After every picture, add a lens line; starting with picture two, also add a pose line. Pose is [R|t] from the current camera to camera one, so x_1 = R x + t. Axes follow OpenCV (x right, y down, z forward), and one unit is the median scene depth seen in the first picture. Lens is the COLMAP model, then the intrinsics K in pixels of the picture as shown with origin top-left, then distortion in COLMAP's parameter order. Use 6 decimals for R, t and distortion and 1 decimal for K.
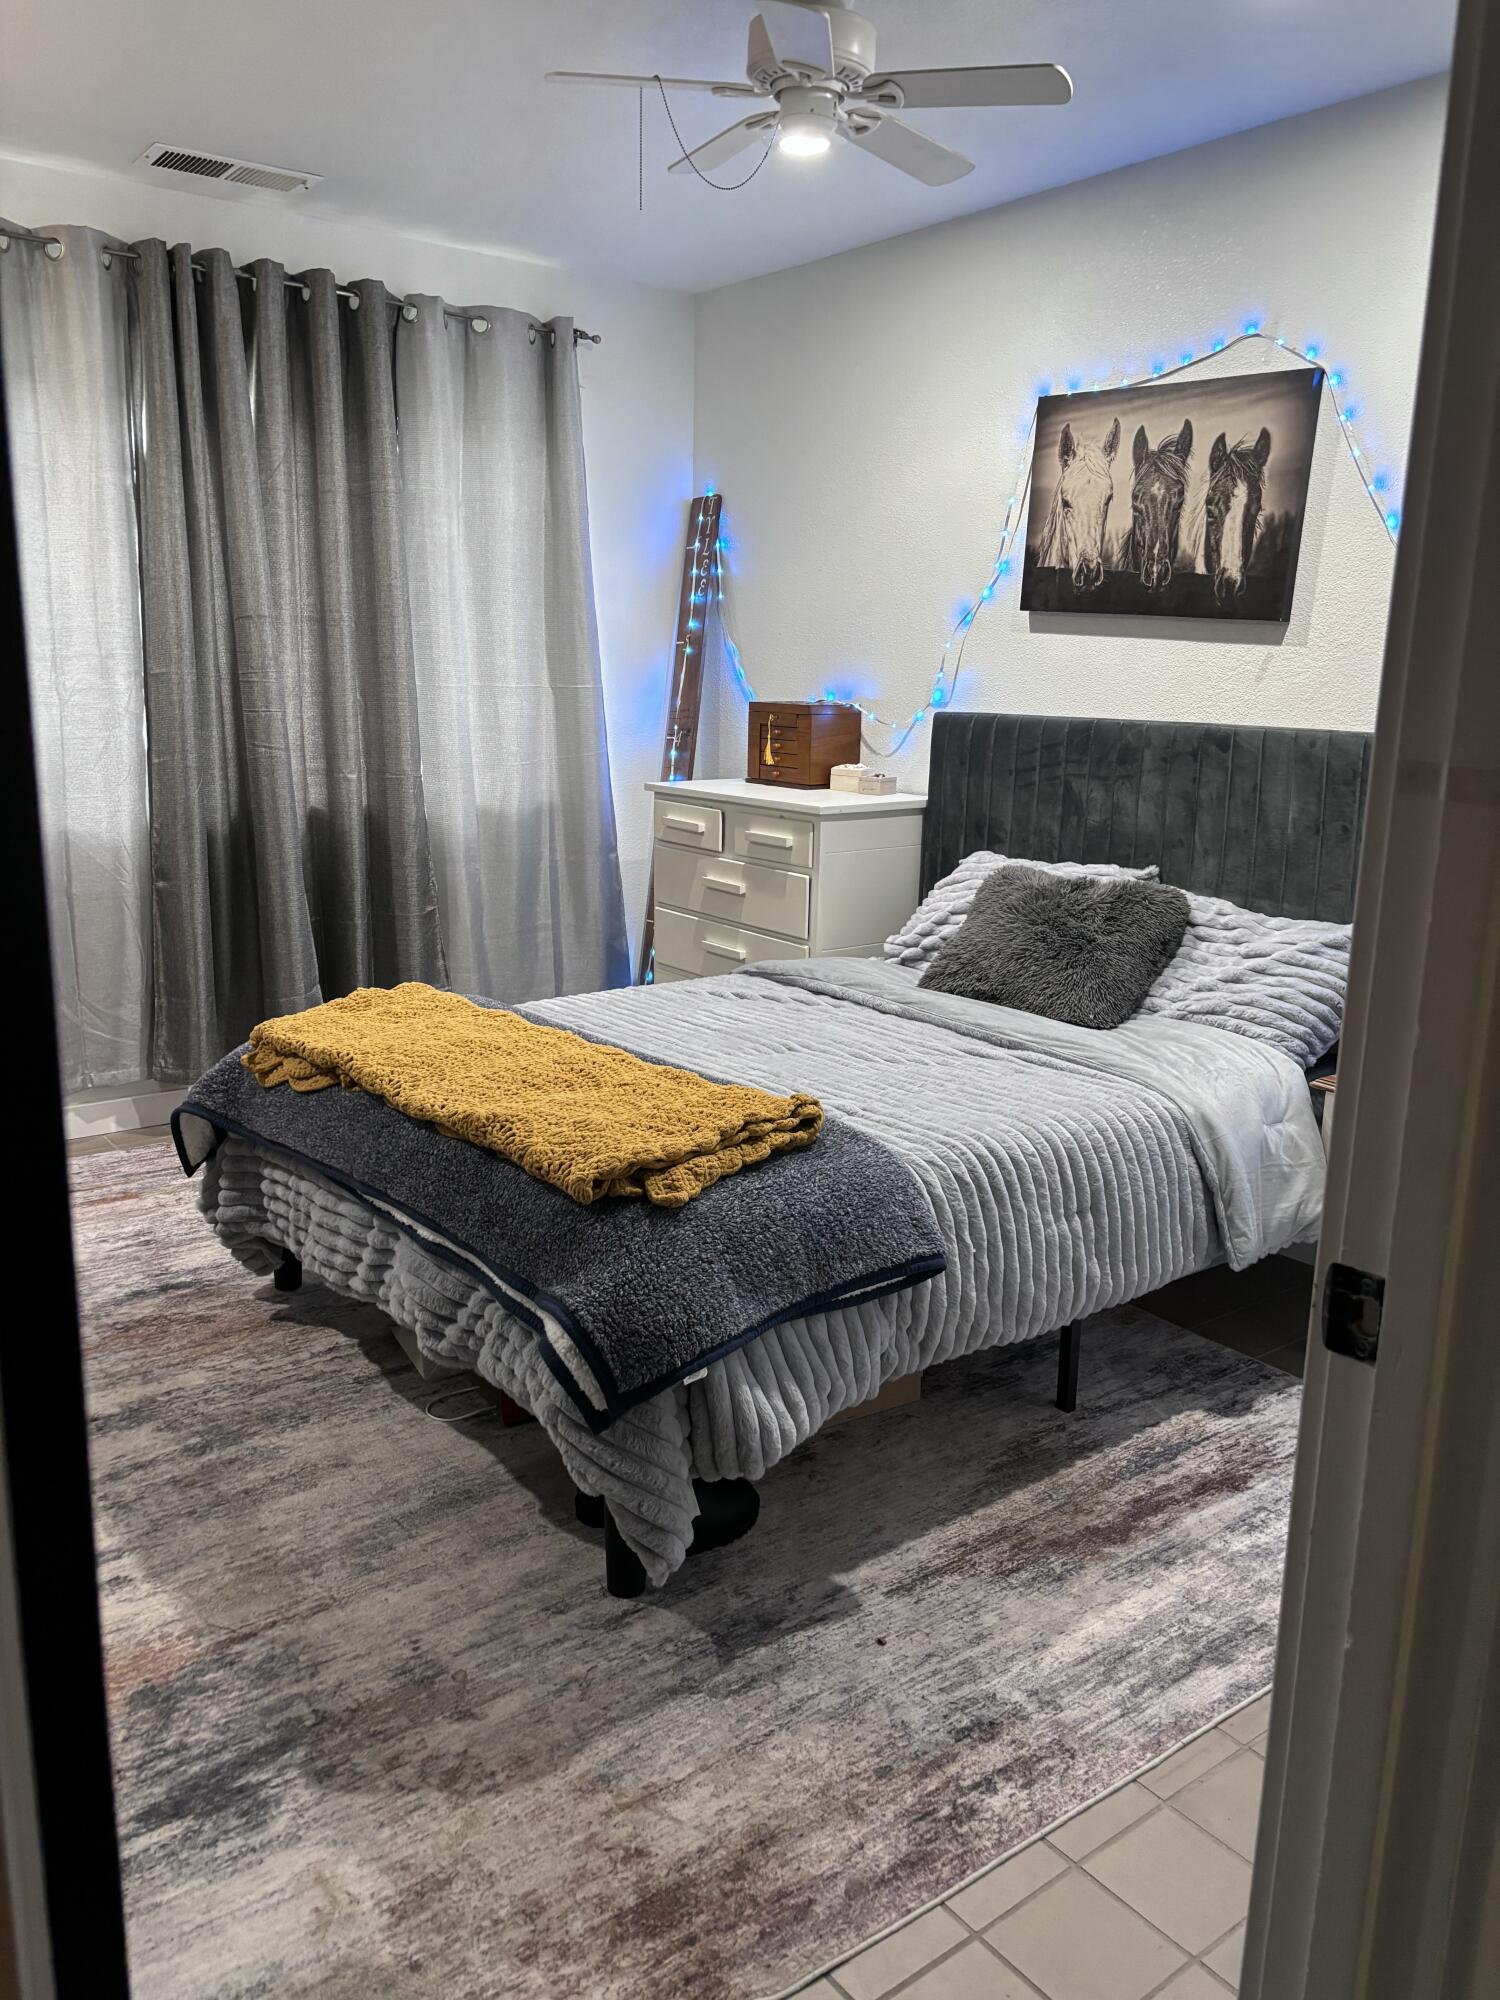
lens RADIAL K [[1515.4, 0, 748.7], [0, 1515.4, 1002.0], [0, 0, 1]] dist [0.010962, 0.003636]
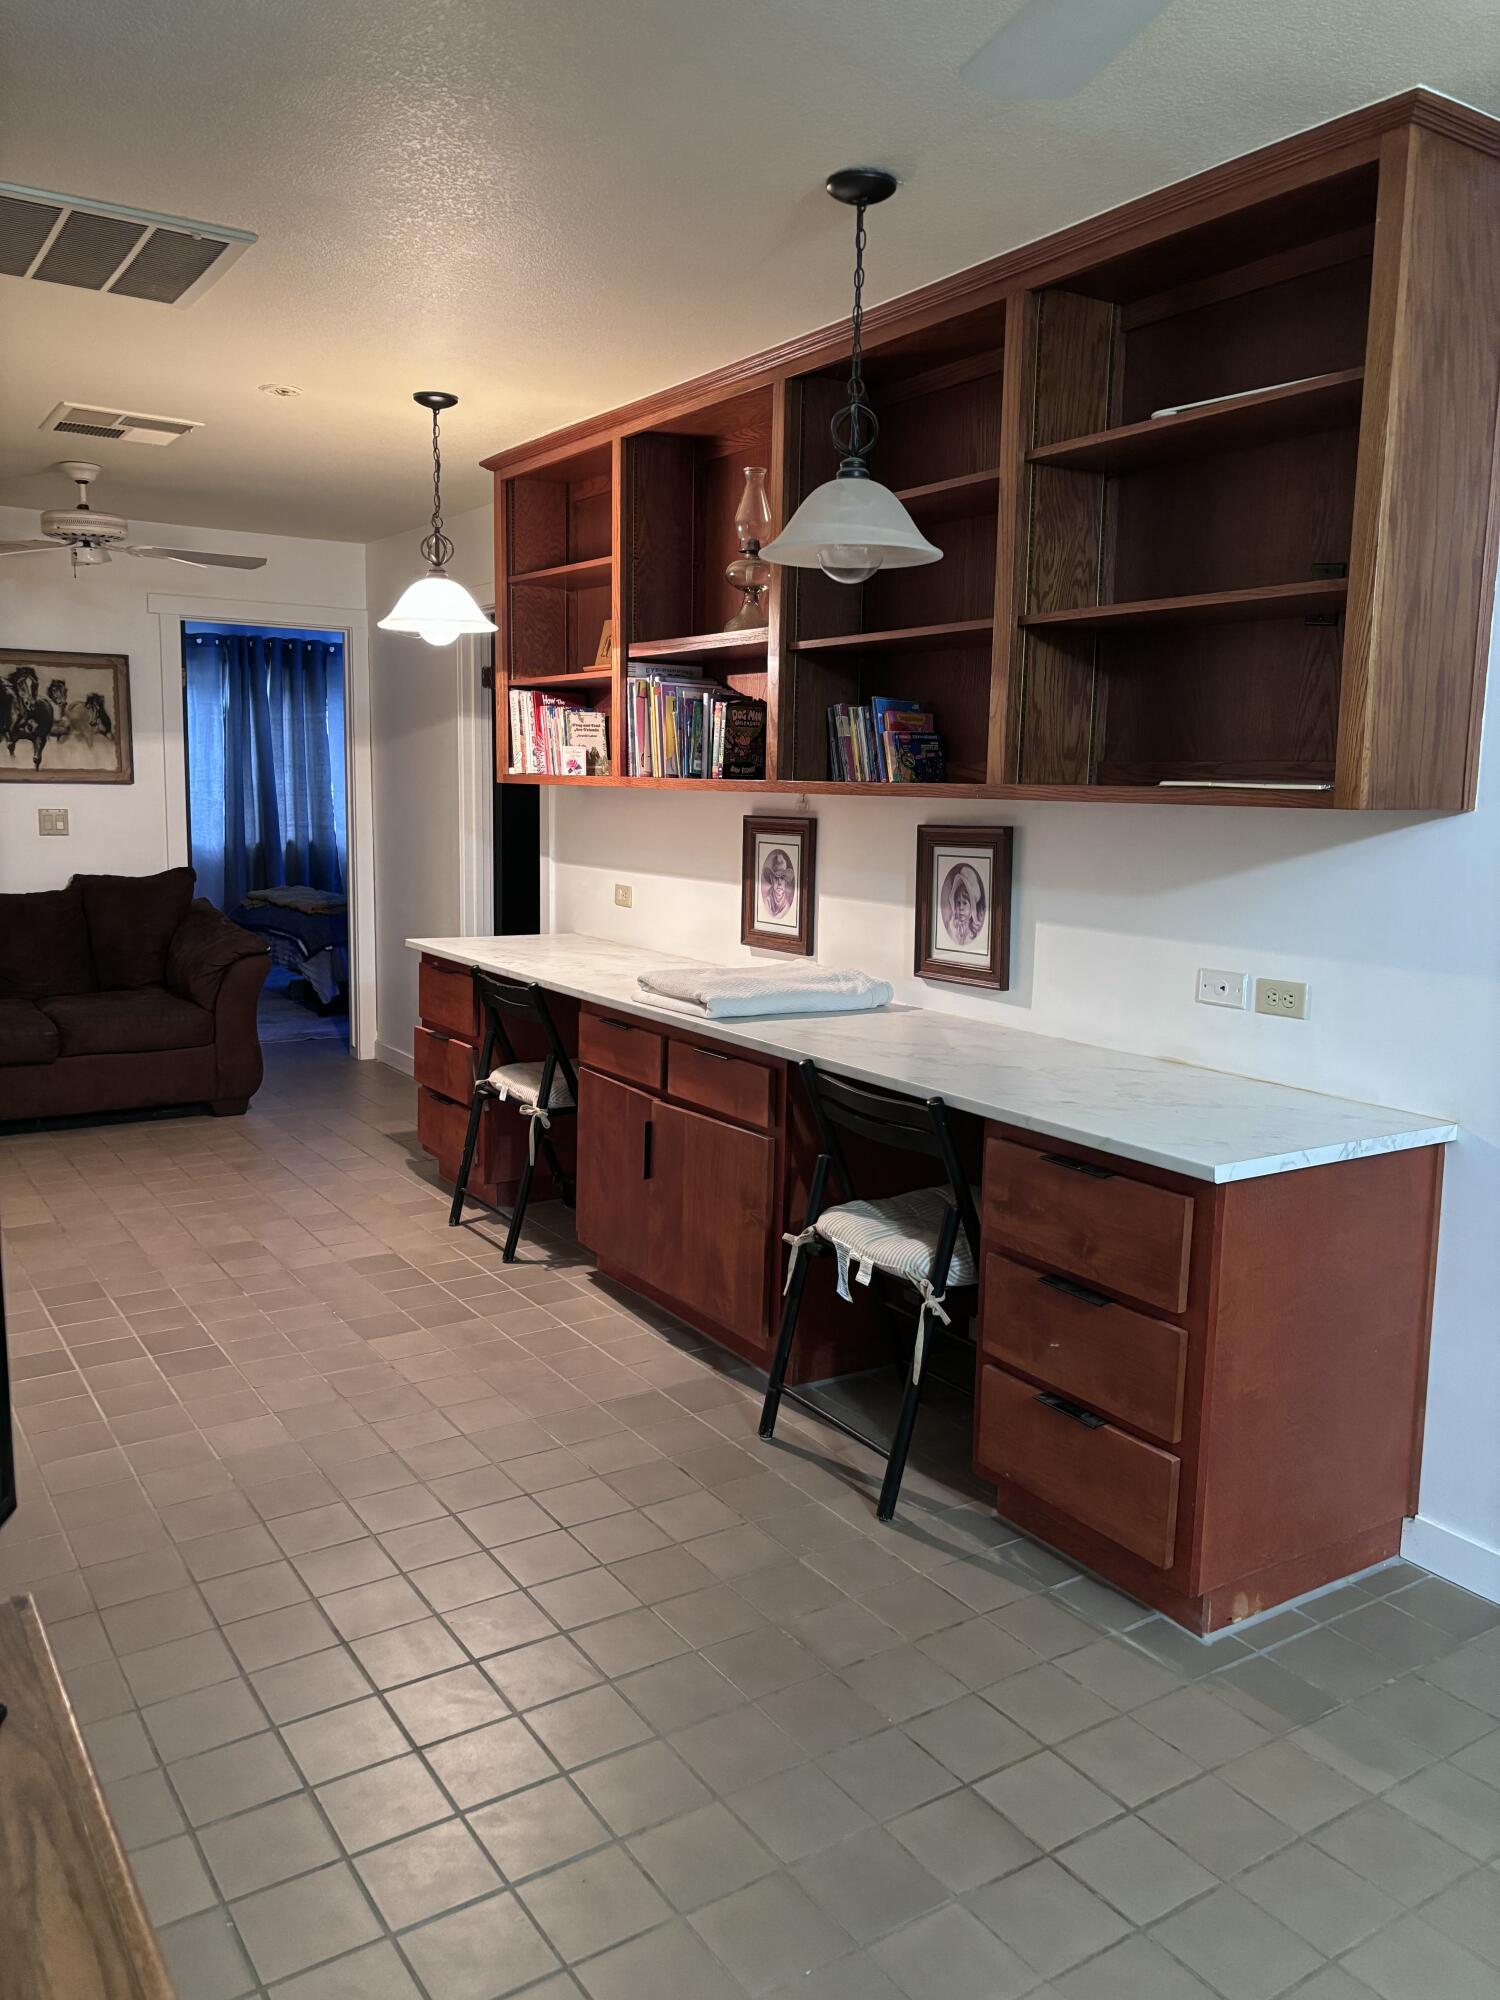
lens RADIAL K [[1515.4, 0, 750.7], [0, 1515.4, 999.5], [0, 0, 1]] dist [0.010962, 0.003636]
pose [[0.997077, 0.009761, -0.075776, 0.682760], [-0.016182, 0.996284, -0.084596, 0.343008], [0.074669, 0.085575, 0.993530, -1.447502]]
